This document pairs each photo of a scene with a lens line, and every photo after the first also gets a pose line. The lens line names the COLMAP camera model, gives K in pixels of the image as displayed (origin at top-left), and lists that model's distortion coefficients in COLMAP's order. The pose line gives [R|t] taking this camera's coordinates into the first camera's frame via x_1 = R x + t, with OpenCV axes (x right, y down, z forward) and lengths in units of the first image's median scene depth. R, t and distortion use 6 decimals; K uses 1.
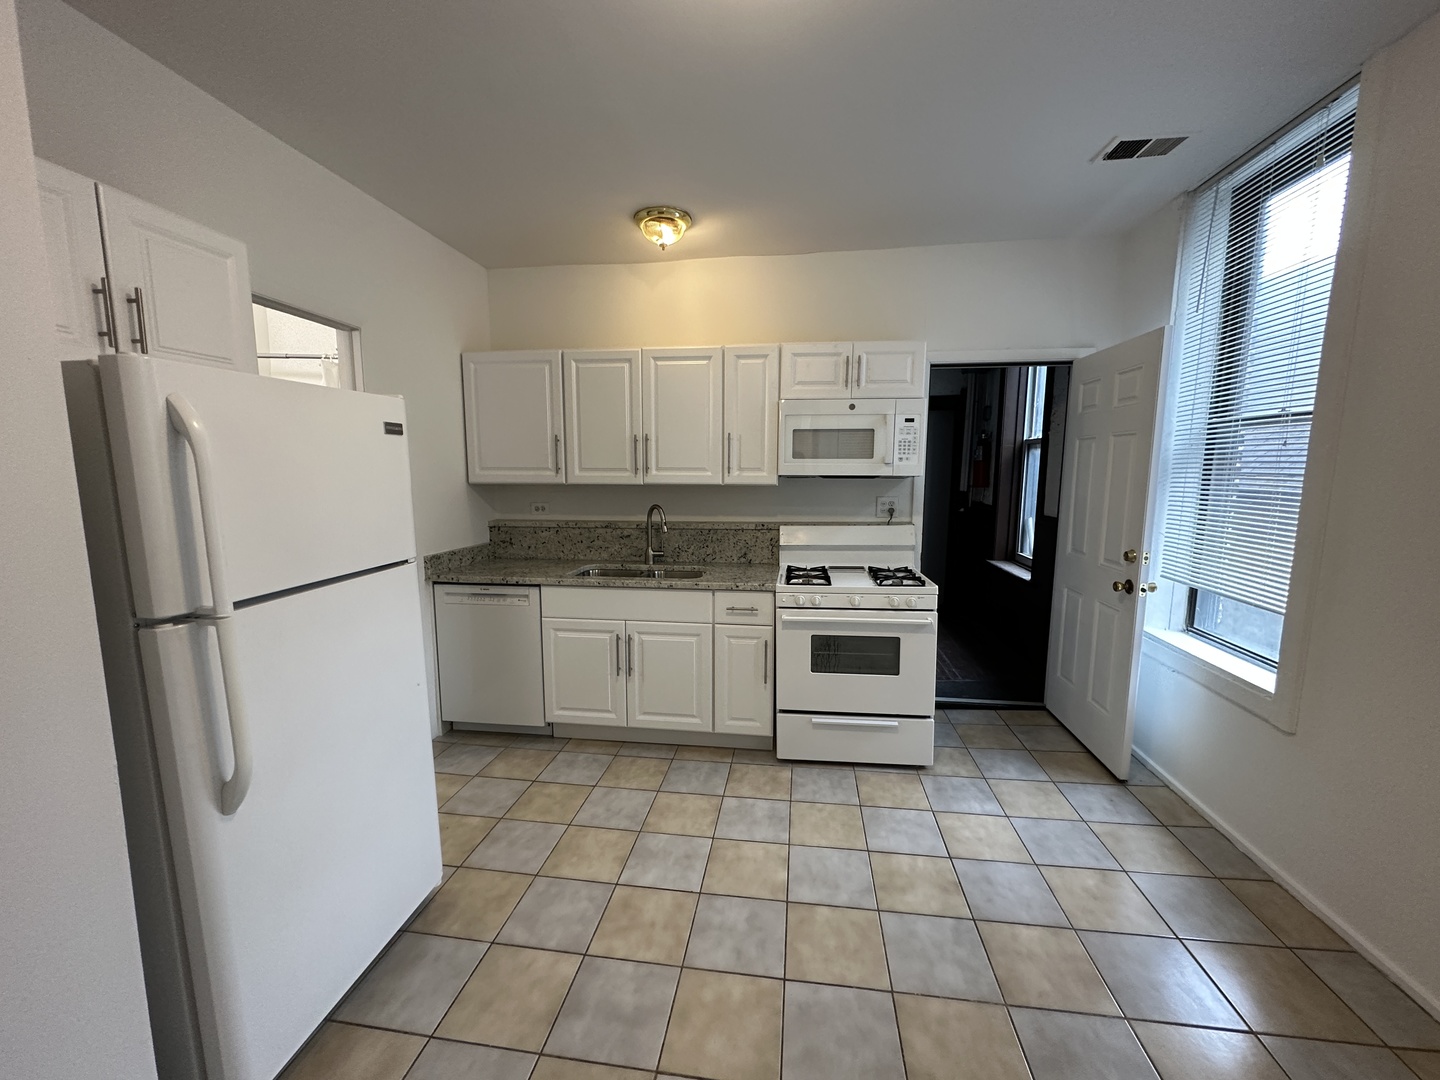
lens RADIAL K [[576.8, 0, 720.0], [0, 576.8, 540.0], [0, 0, 1]] dist [-0.001213, -0.000349]
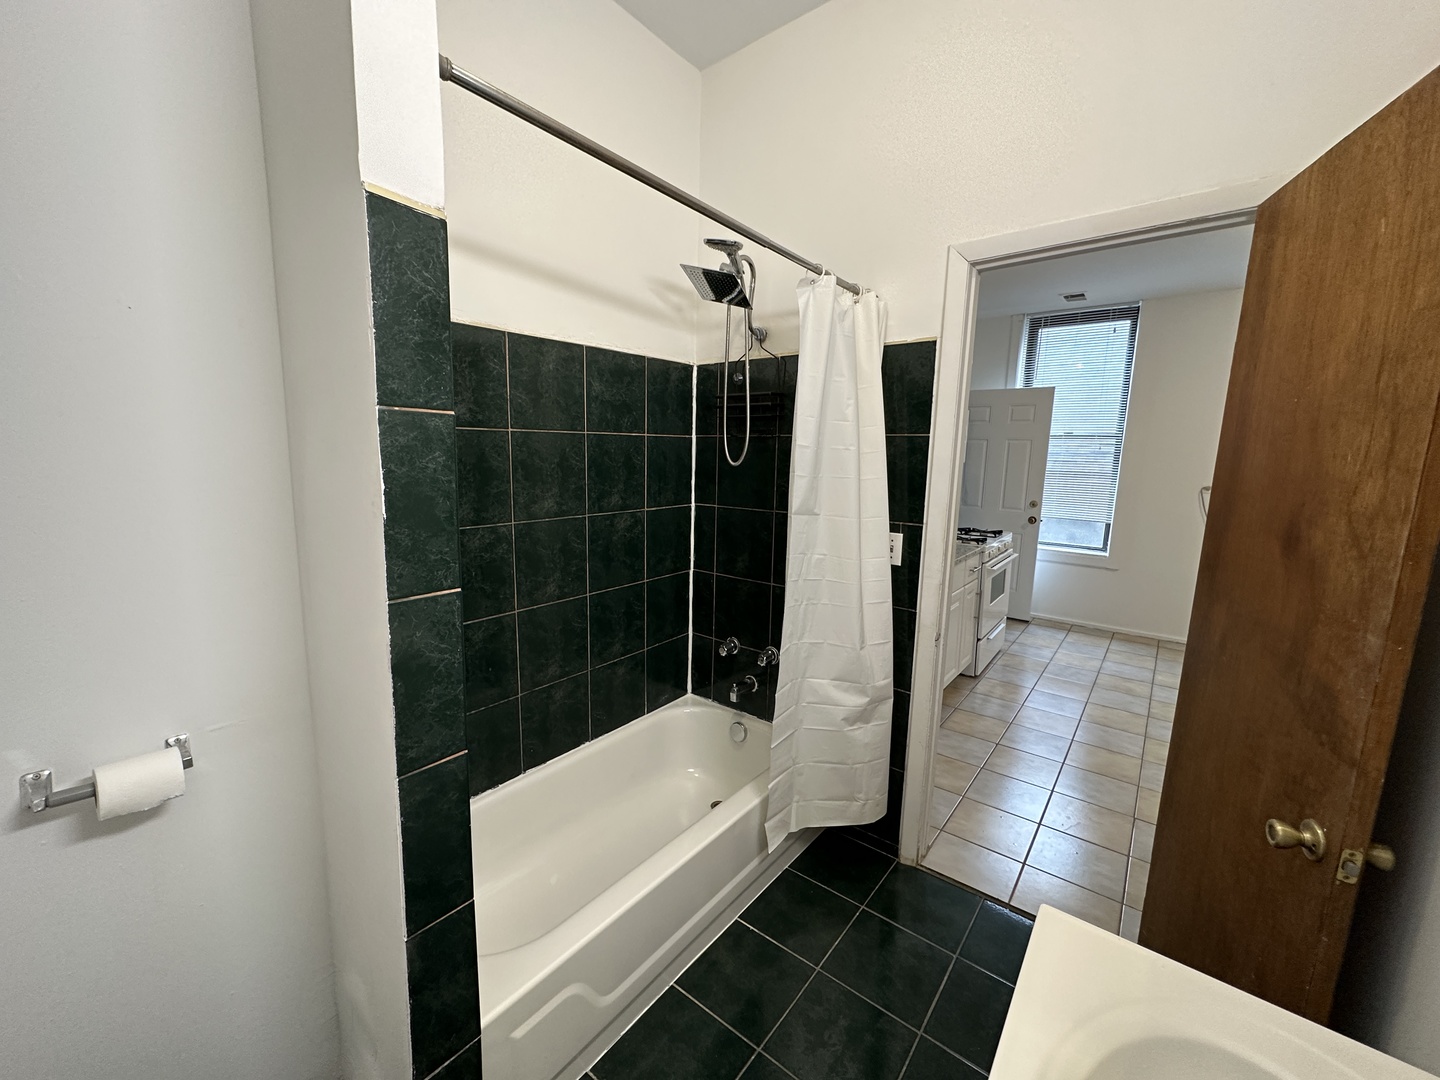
lens RADIAL K [[576.6, 0, 720.0], [0, 576.6, 540.0], [0, 0, 1]] dist [-0.001398, 0.000140]
pose [[0.503848, -0.126160, 0.854529, -1.236656], [0.091200, 0.991517, 0.092612, -0.106240], [-0.858964, 0.031270, 0.511080, 0.771280]]
